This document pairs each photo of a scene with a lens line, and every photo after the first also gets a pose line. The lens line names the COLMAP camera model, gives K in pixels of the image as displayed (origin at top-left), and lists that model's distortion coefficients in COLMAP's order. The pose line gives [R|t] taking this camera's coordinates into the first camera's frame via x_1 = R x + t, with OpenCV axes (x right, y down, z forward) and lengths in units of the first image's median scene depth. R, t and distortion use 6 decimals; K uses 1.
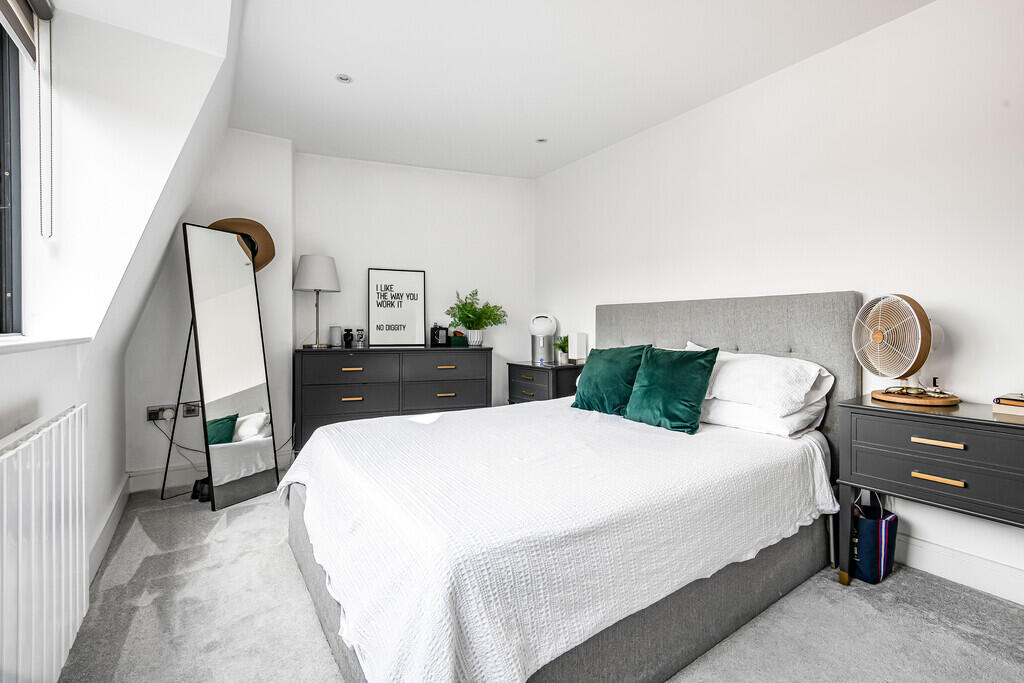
lens RADIAL K [[452.9, 0, 517.4], [0, 452.9, 335.5], [0, 0, 1]] dist [0.004155, 0.000002]
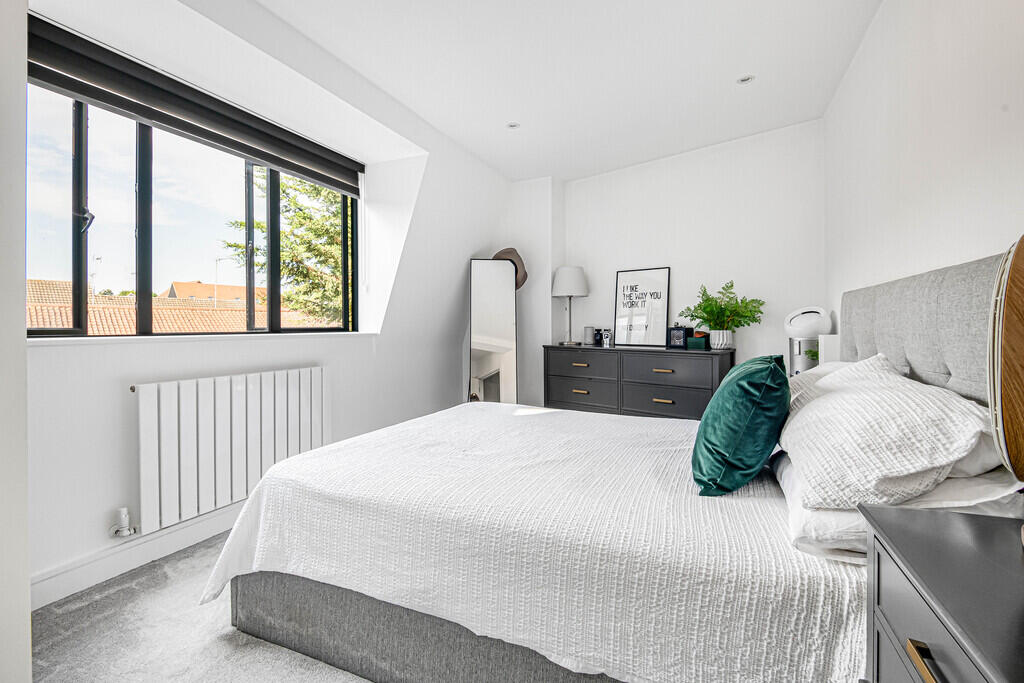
lens RADIAL K [[452.9, 0, 511.0], [0, 452.9, 335.2], [0, 0, 1]] dist [0.004155, 0.000002]
pose [[0.496817, 0.011351, -0.867781, 0.465964], [-0.011018, 0.999916, 0.006772, -0.004341], [0.867785, 0.006196, 0.496901, 0.261561]]
